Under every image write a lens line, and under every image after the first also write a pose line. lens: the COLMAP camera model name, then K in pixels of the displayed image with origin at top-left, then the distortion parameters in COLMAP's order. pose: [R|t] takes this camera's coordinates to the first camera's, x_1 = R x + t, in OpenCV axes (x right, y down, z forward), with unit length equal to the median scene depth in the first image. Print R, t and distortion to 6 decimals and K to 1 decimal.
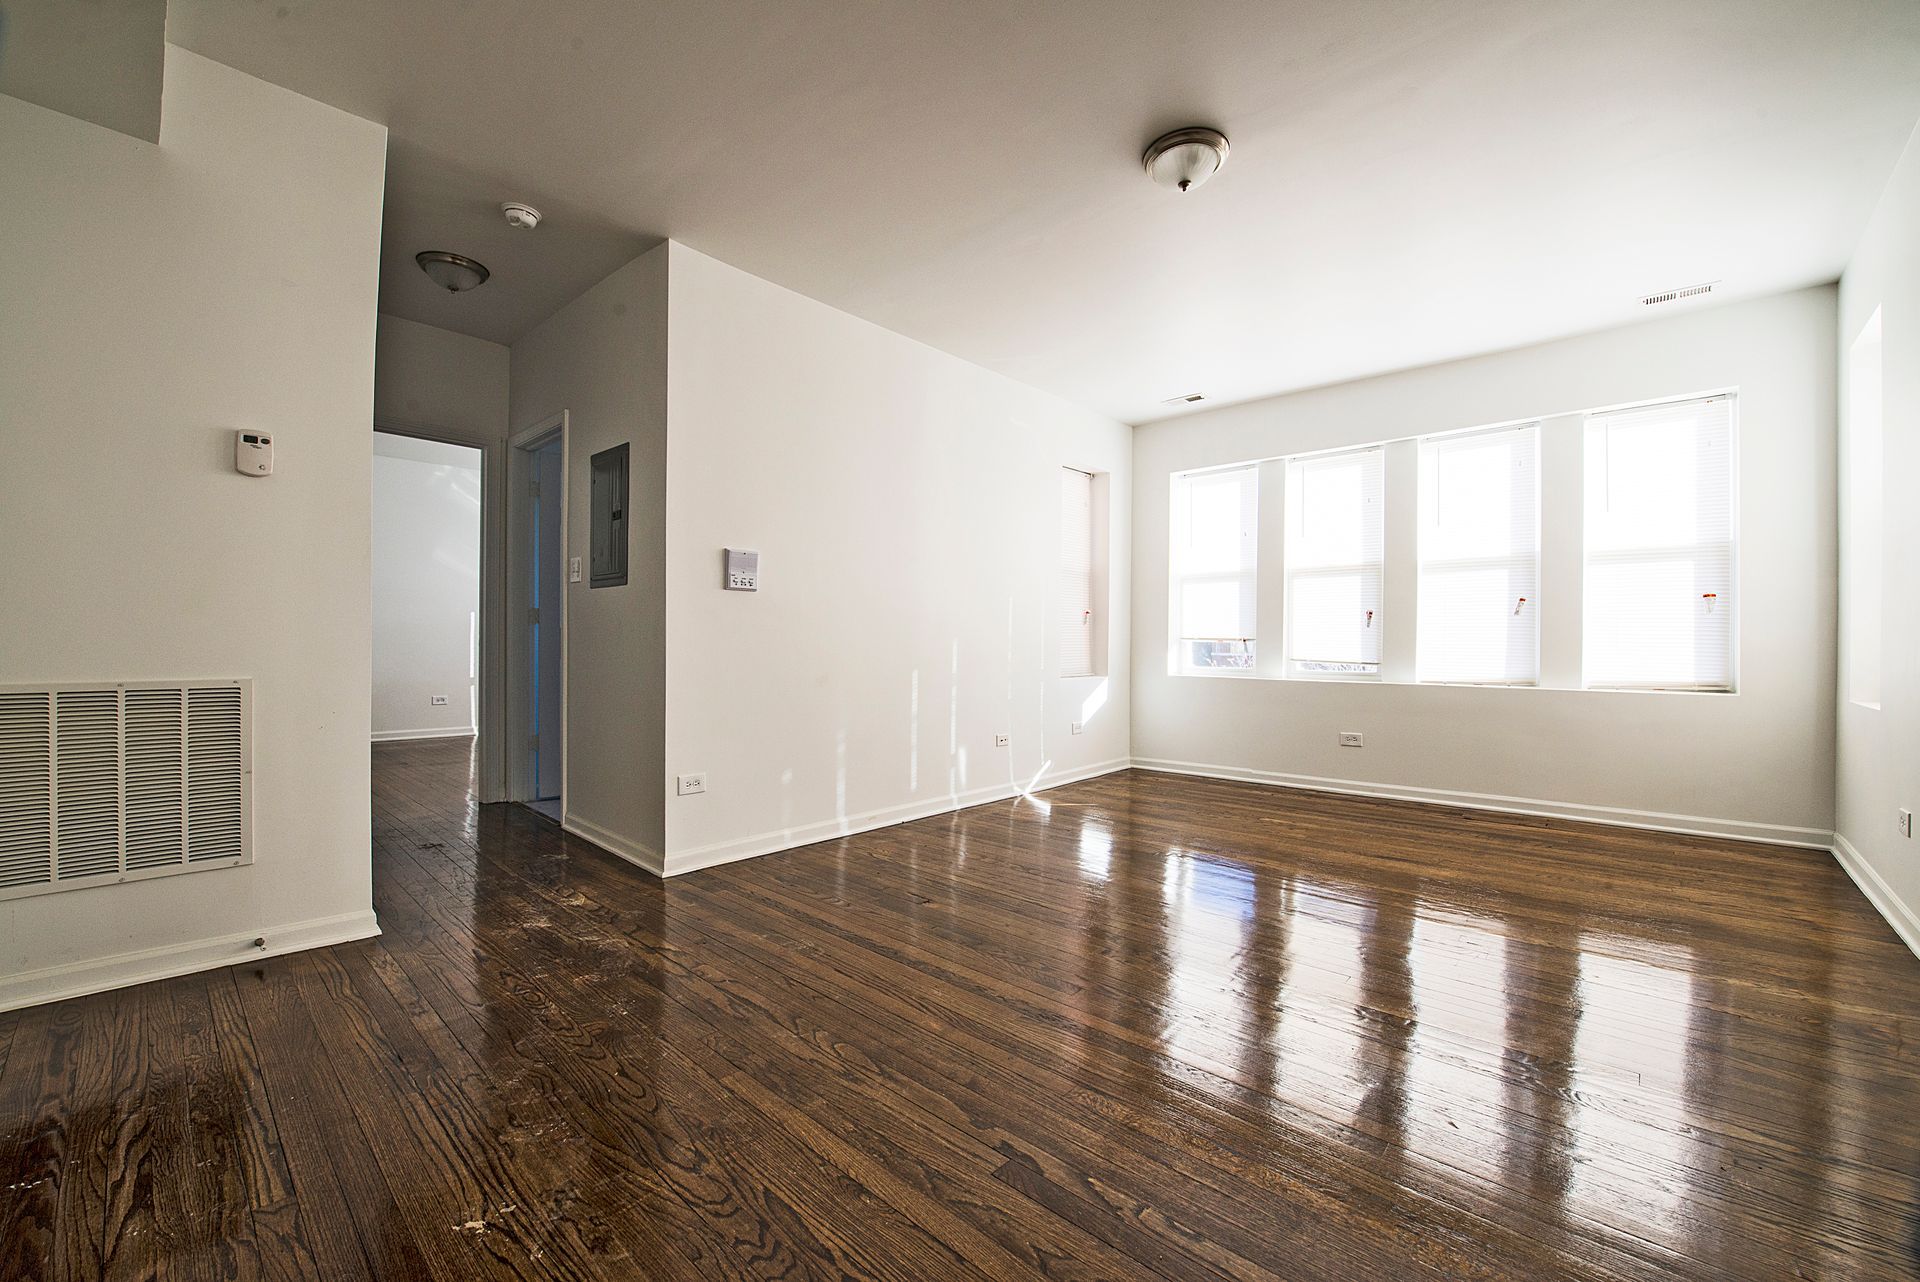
lens RADIAL K [[769.4, 0, 963.0], [0, 769.4, 639.5], [0, 0, 1]] dist [-0.013917, -0.002179]
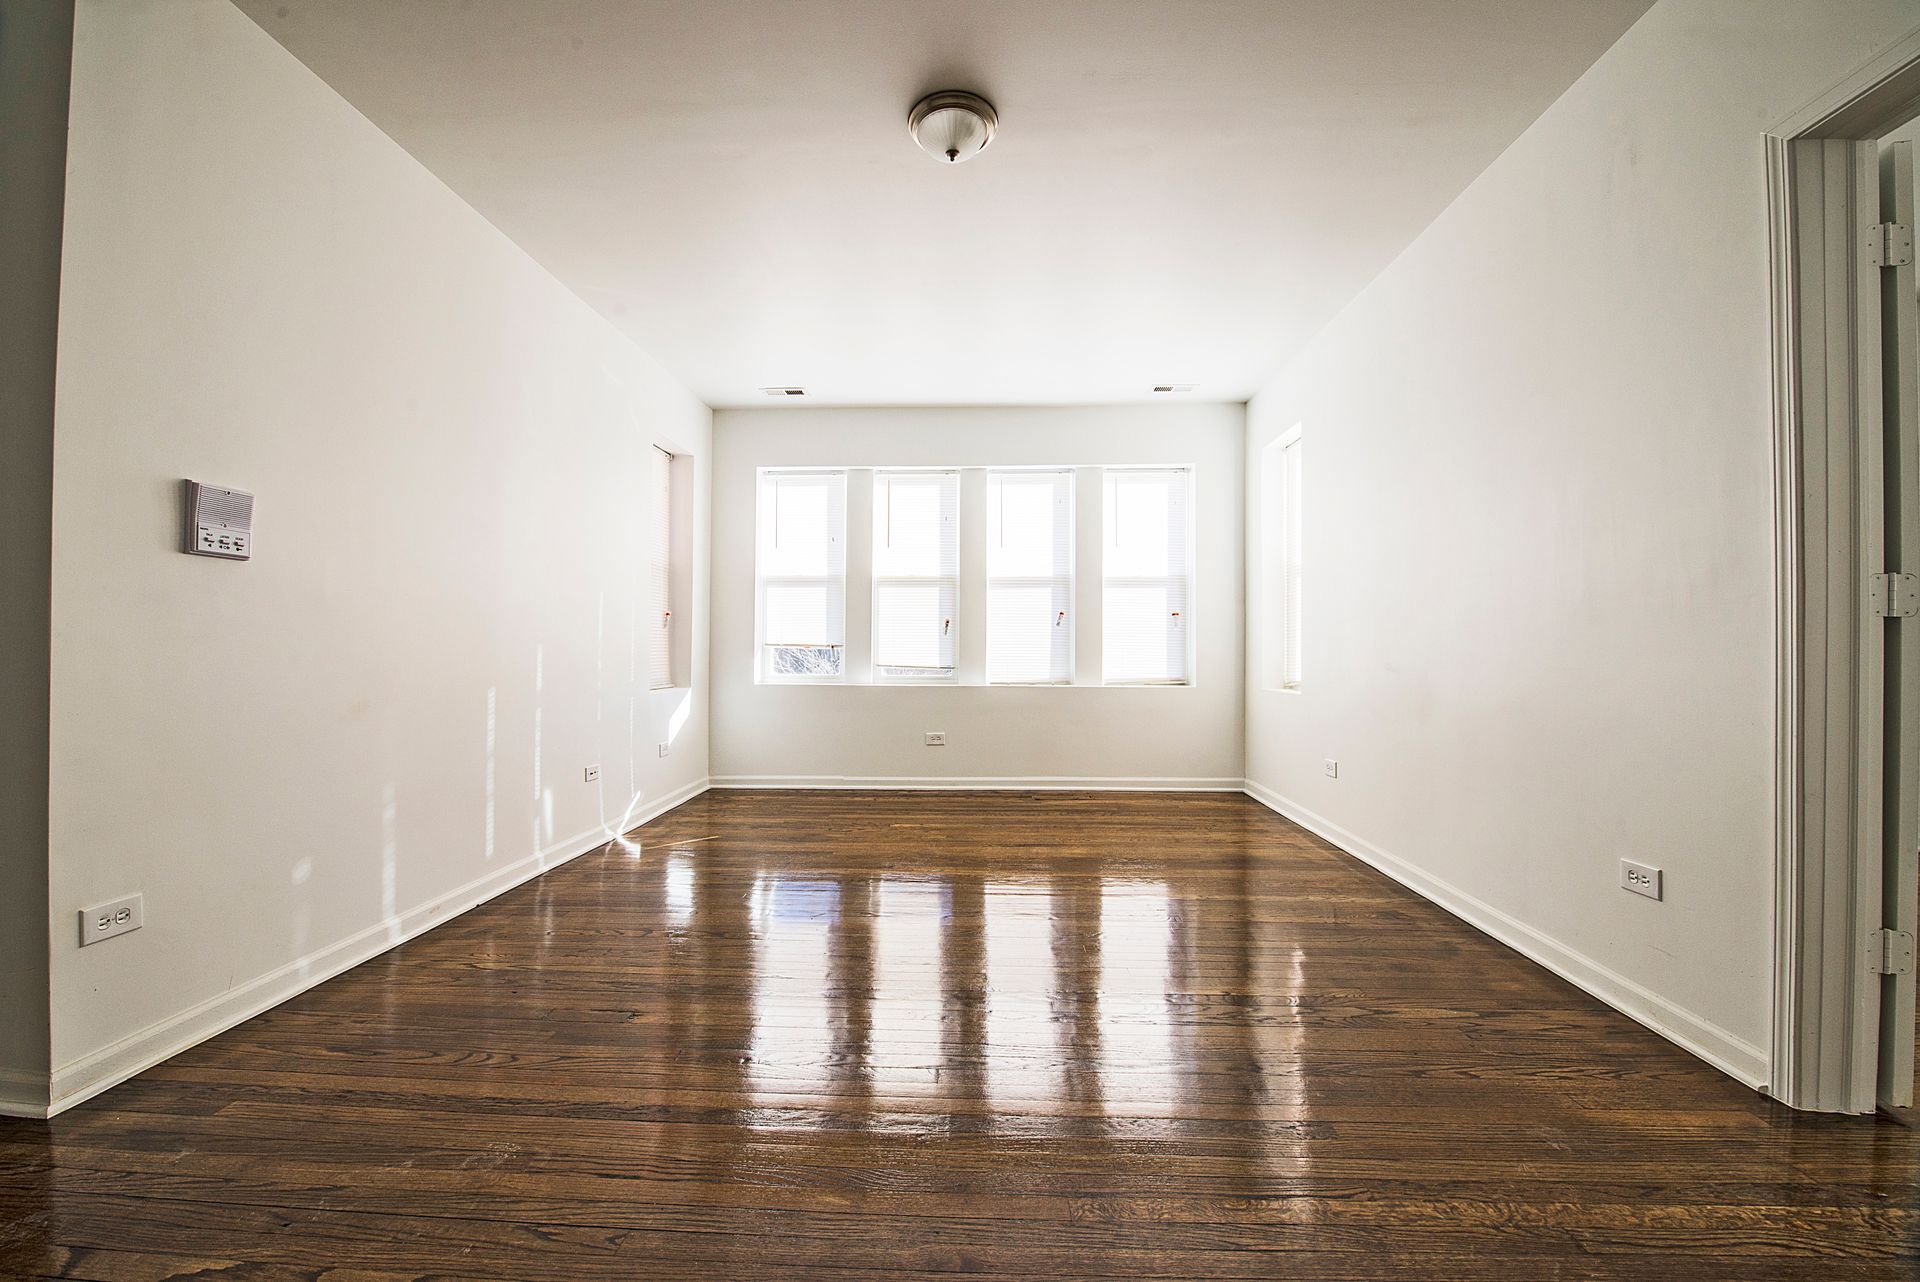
lens RADIAL K [[769.4, 0, 1011.5], [0, 769.4, 639.6], [0, 0, 1]] dist [-0.013917, -0.002179]
pose [[0.766861, 0.007027, 0.641775, -0.126375], [-0.001980, 0.999961, -0.008583, 0.000187], [-0.641811, 0.005311, 0.766845, 0.126848]]
